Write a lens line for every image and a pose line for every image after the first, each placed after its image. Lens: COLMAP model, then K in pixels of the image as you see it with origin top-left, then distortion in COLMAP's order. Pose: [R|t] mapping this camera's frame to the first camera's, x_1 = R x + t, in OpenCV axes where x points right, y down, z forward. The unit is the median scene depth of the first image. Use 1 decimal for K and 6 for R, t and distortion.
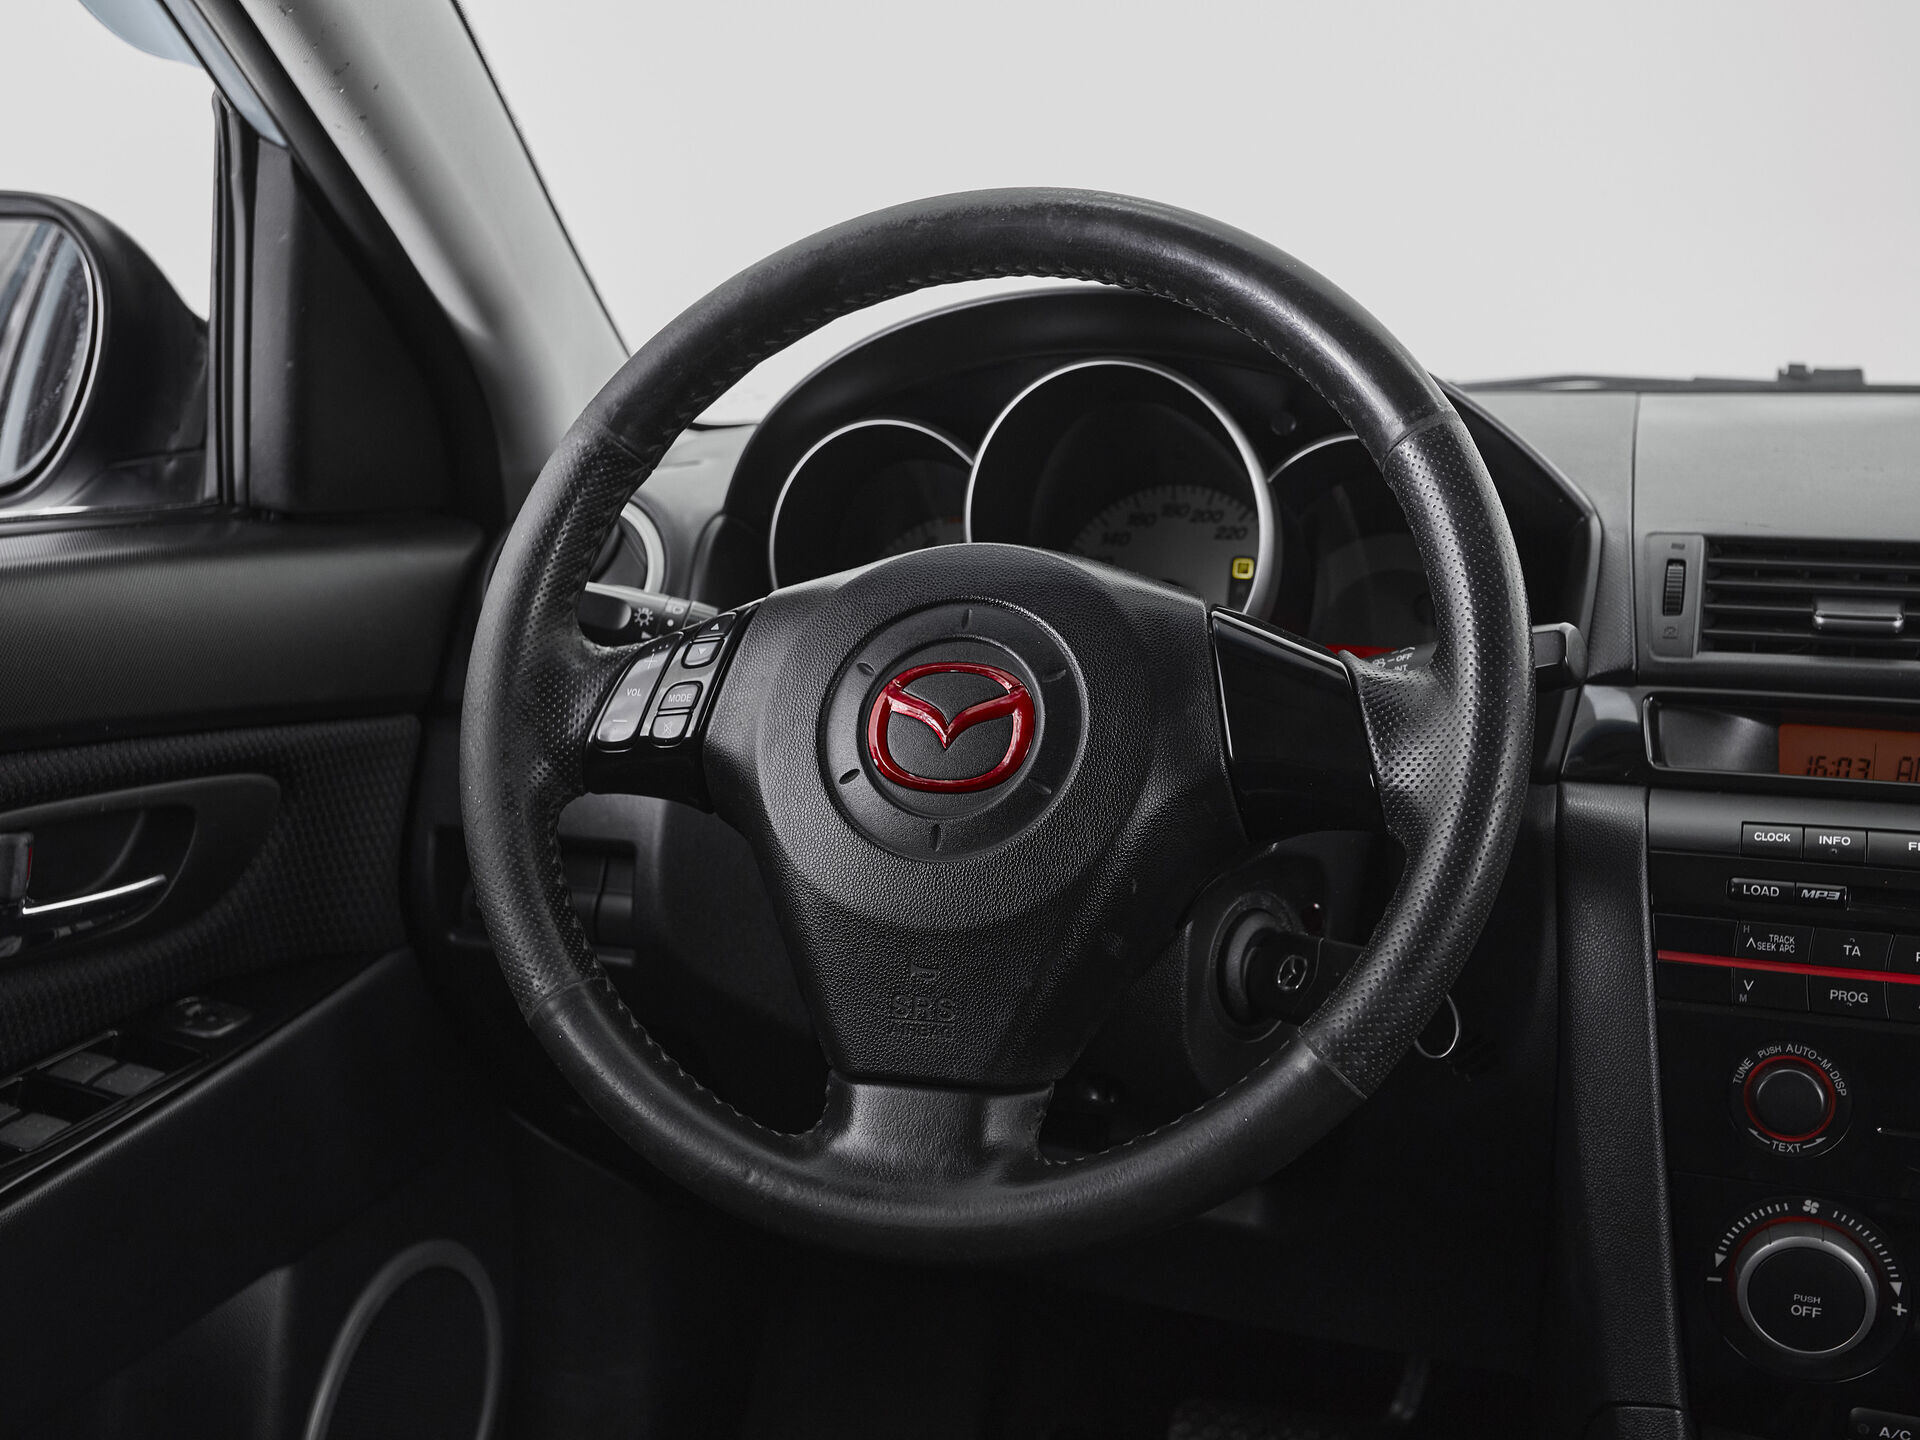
lens RADIAL K [[2342.8, 0, 960.0], [0, 2342.8, 720.0], [0, 0, 1]] dist [0.029730, 0.077256]
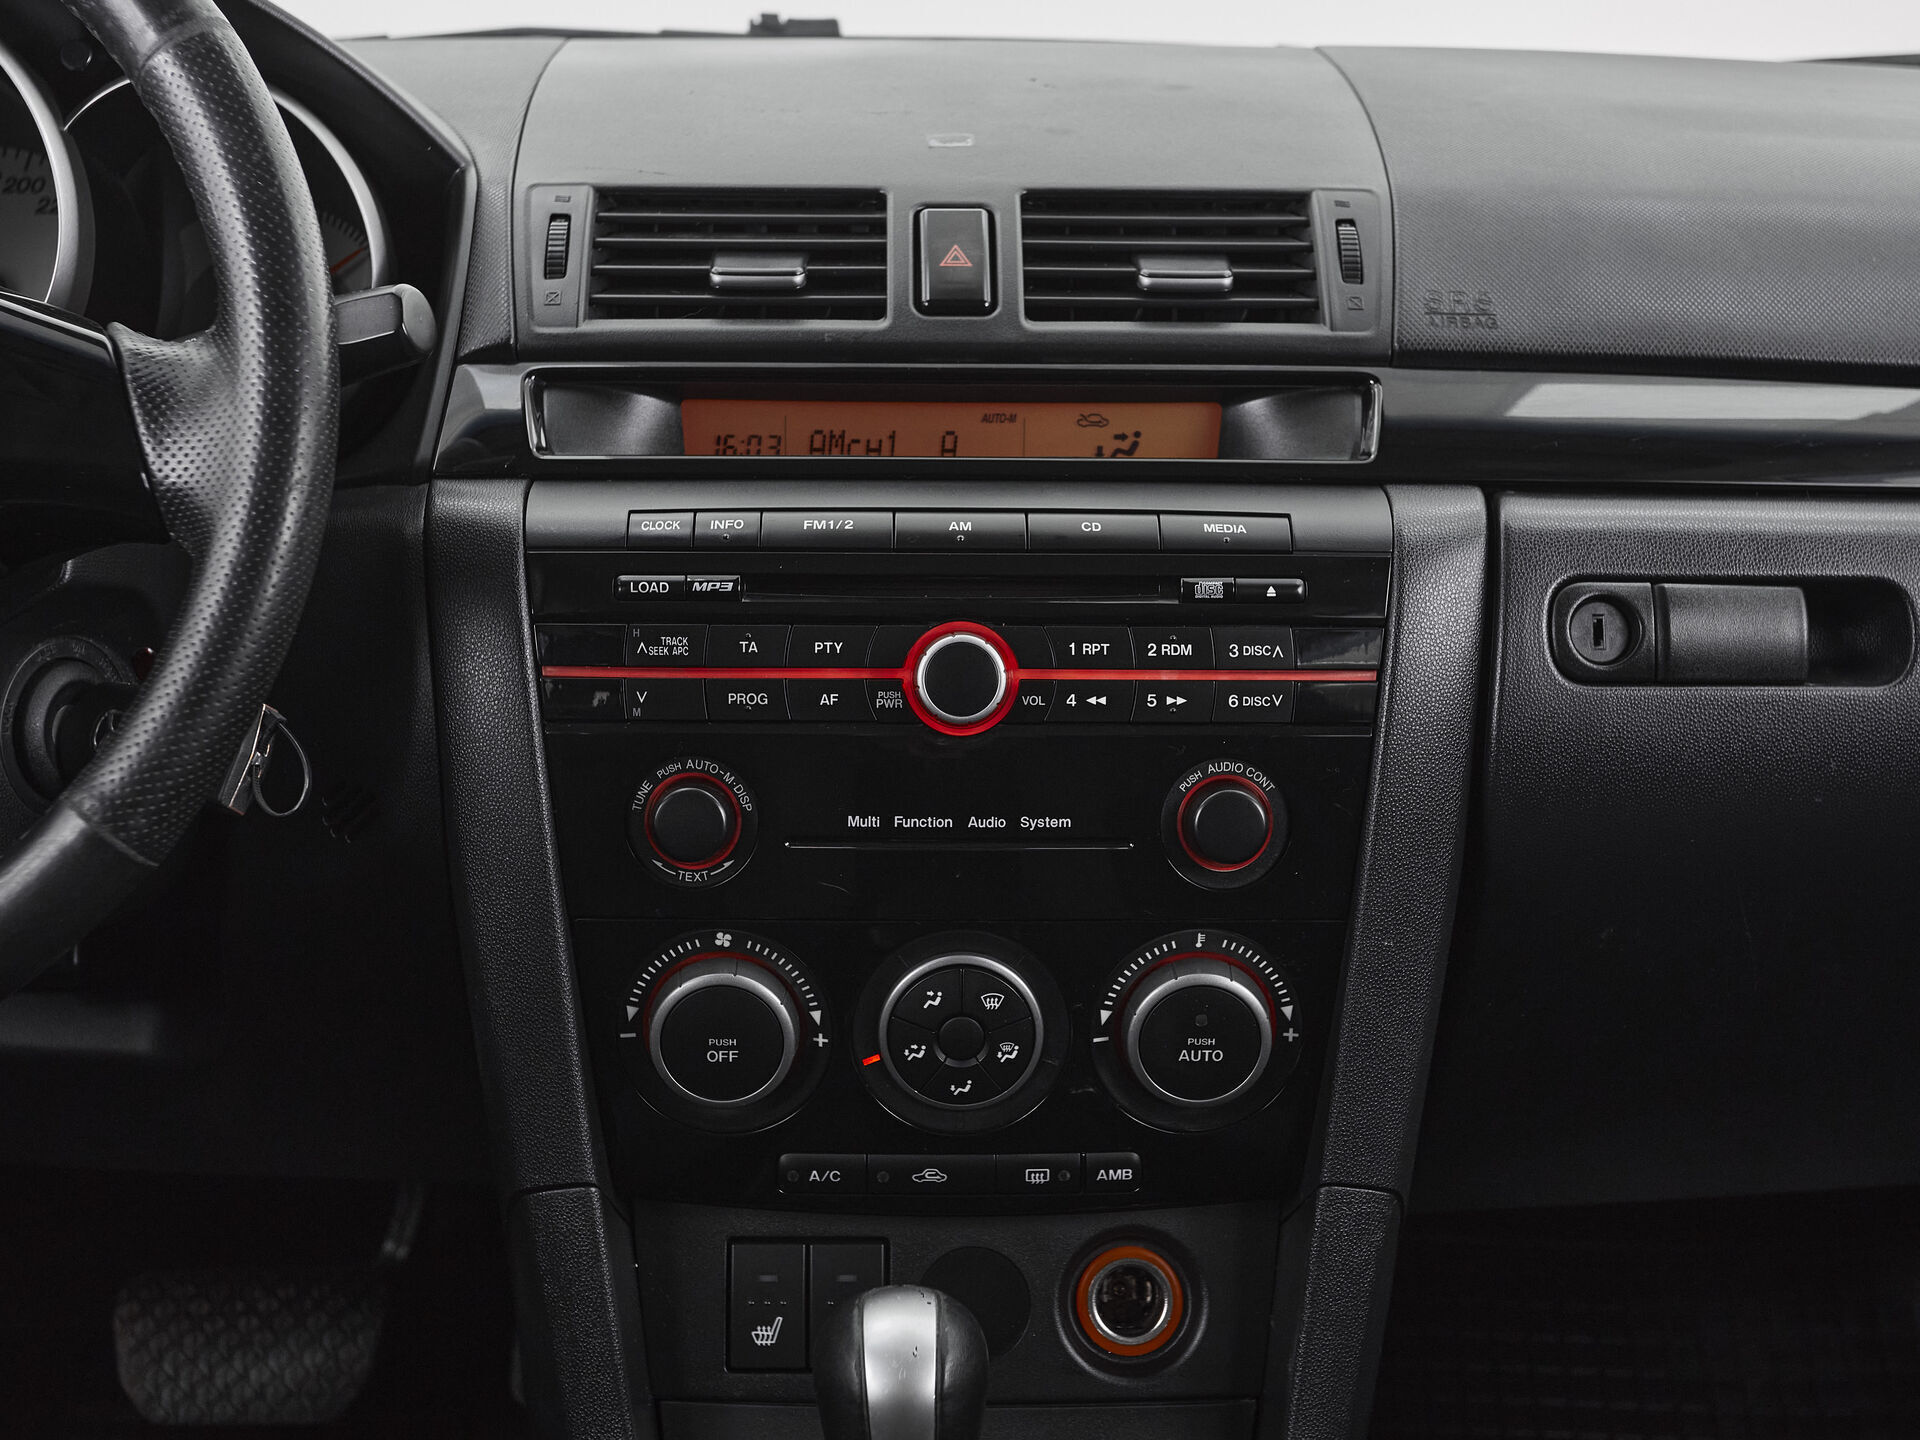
lens RADIAL K [[2710.3, 0, 960.0], [0, 2710.3, 664.7], [0, 0, 1]] dist [0.009626, 0.107146]
pose [[0.941217, -0.077086, 0.328889, 0.117219], [0.056025, 0.995753, 0.073052, 0.034255], [-0.333124, -0.050332, 0.941539, 0.019754]]
